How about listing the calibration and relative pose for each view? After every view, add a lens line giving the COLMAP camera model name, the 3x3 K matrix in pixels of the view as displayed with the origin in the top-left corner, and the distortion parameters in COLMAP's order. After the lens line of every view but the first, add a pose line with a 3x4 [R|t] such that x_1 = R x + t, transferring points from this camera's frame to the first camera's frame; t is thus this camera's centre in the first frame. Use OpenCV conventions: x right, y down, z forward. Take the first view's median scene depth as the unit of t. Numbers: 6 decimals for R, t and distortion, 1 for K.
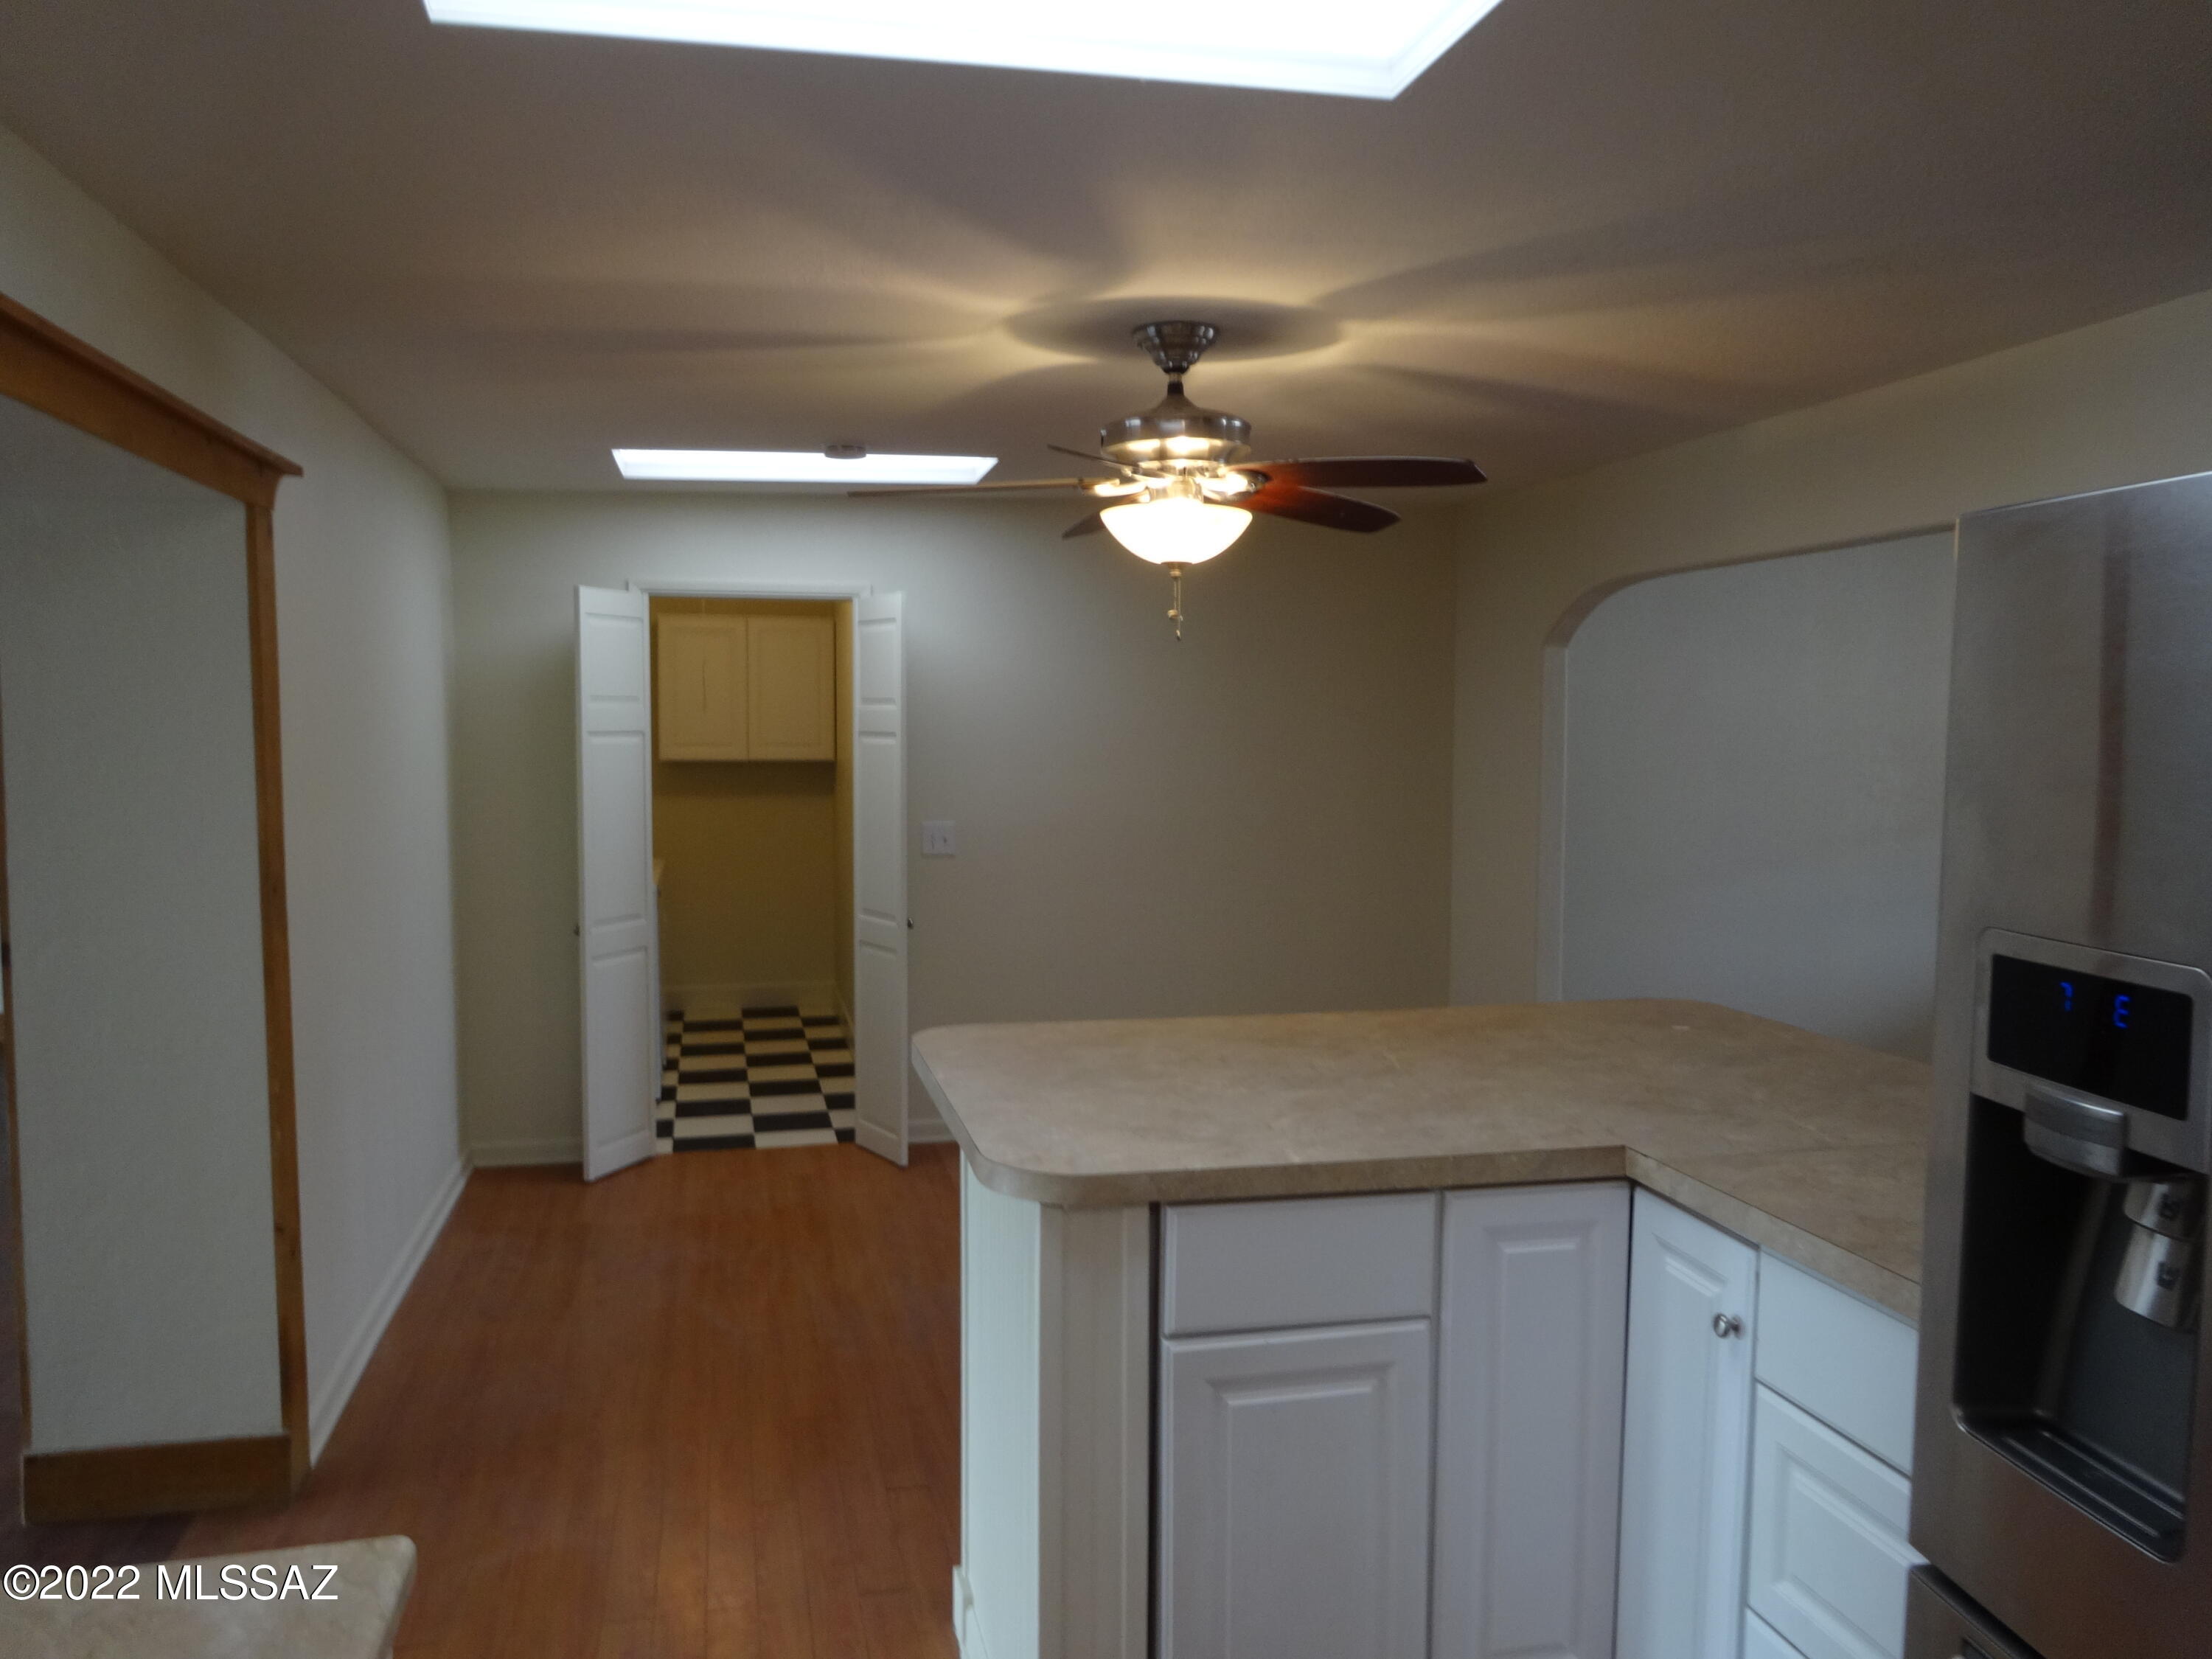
lens RADIAL K [[1680.7, 0, 1098.8], [0, 1680.7, 837.0], [0, 0, 1]] dist [-0.001819, 0.004546]
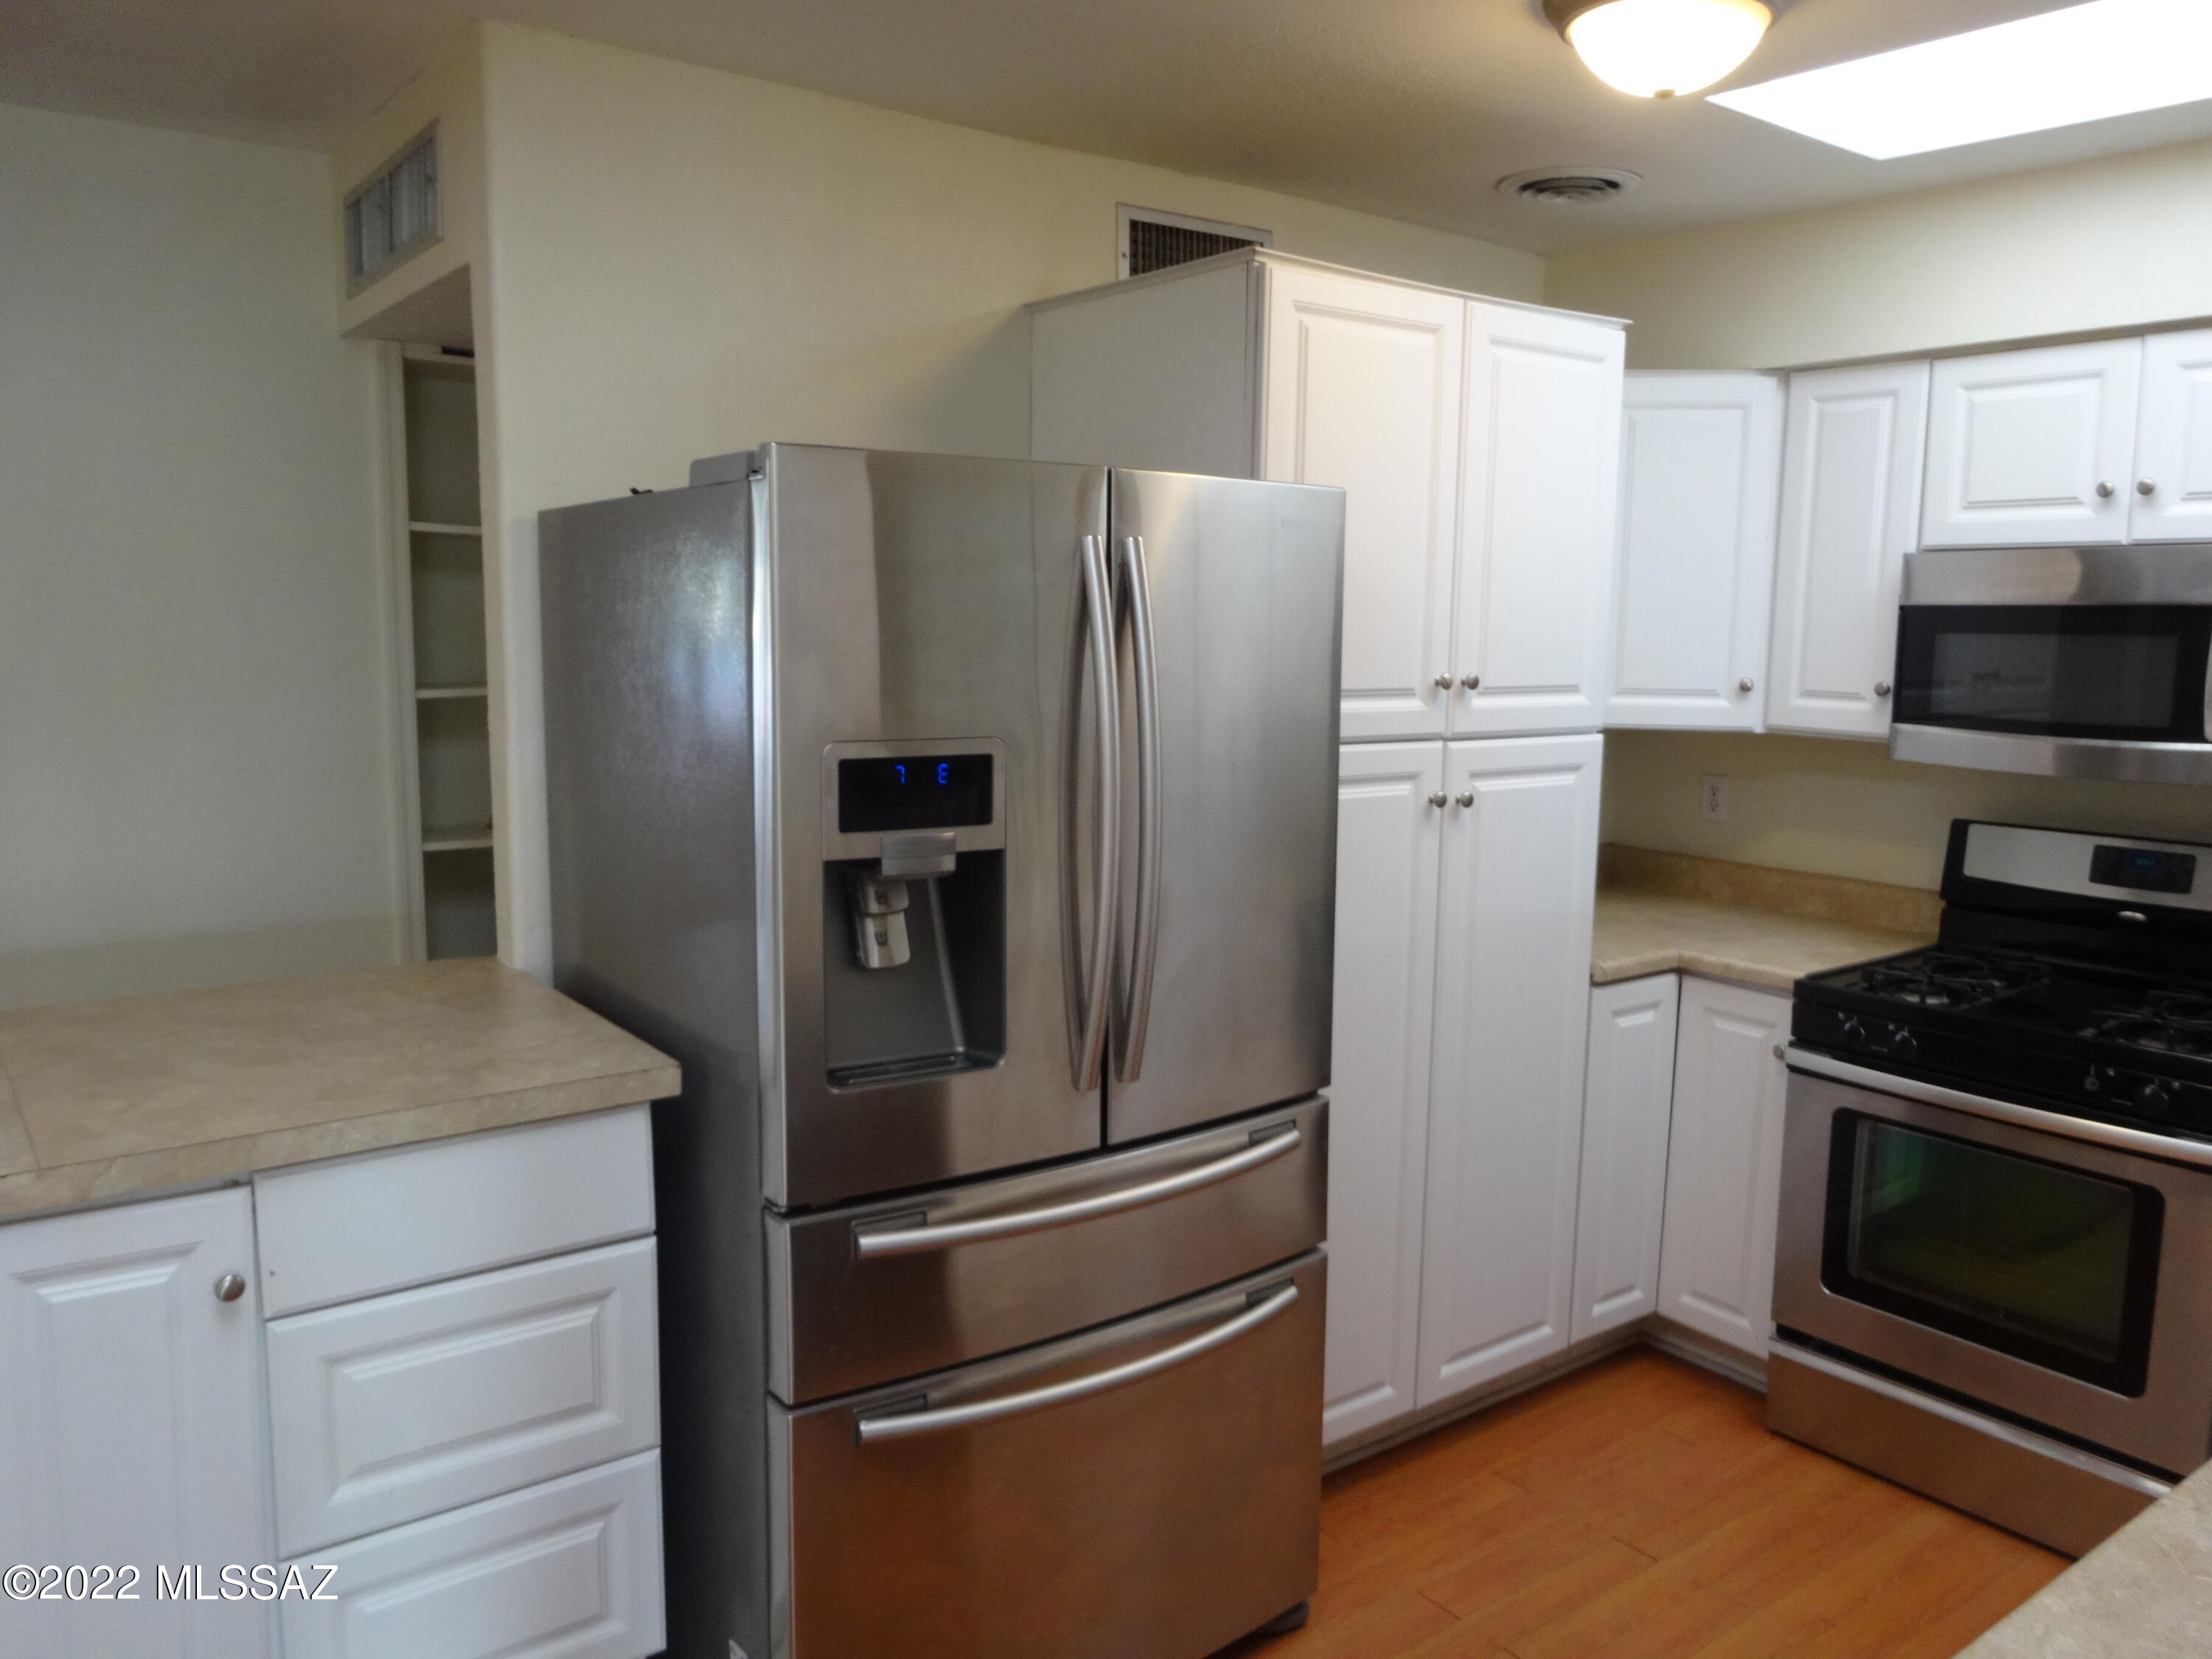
lens RADIAL K [[1628.9, 0, 1109.4], [0, 1628.9, 834.1], [0, 0, 1]] dist [-0.013562, 0.011827]
pose [[-0.409932, -0.129183, 0.902922, -0.343855], [0.053582, 0.984800, 0.165224, -0.035324], [-0.910541, 0.116110, -0.396779, 0.560725]]
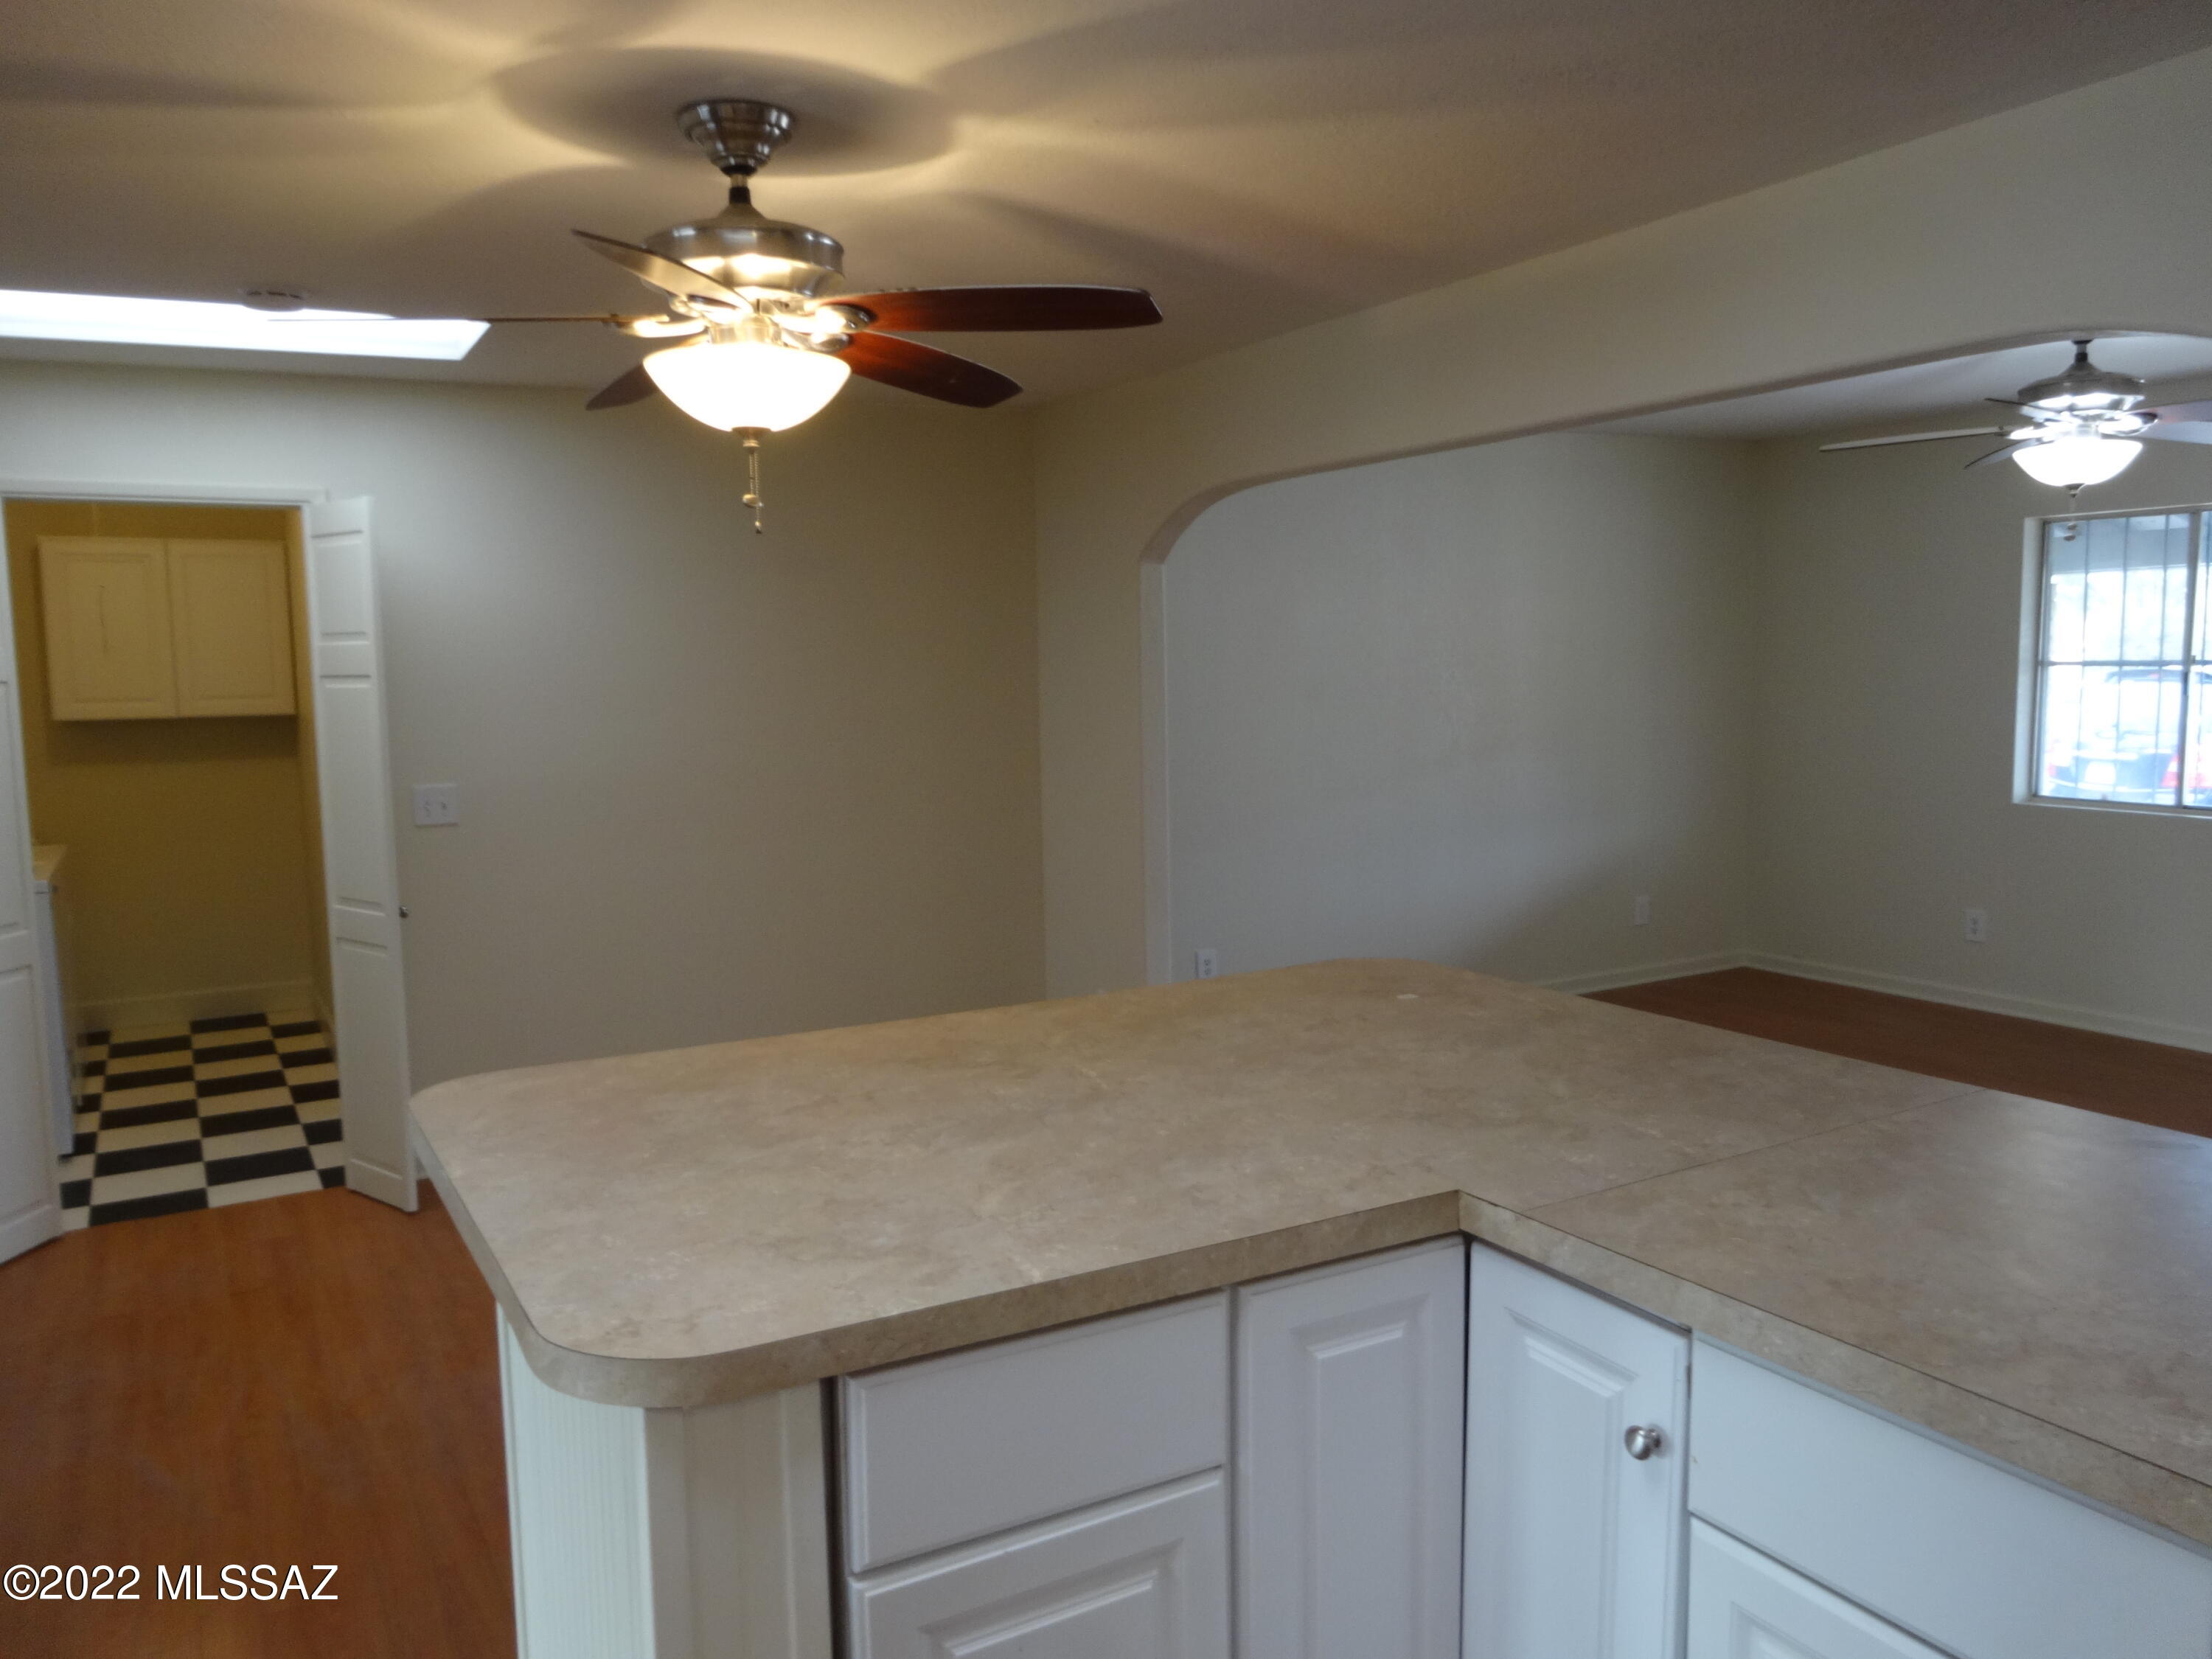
lens RADIAL K [[1628.9, 0, 1109.4], [0, 1628.9, 834.1], [0, 0, 1]] dist [-0.013562, 0.011827]
pose [[0.955388, -0.050494, 0.291006, -0.022550], [0.040731, 0.998389, 0.039512, -0.004252], [-0.292532, -0.025896, 0.955905, 0.256635]]
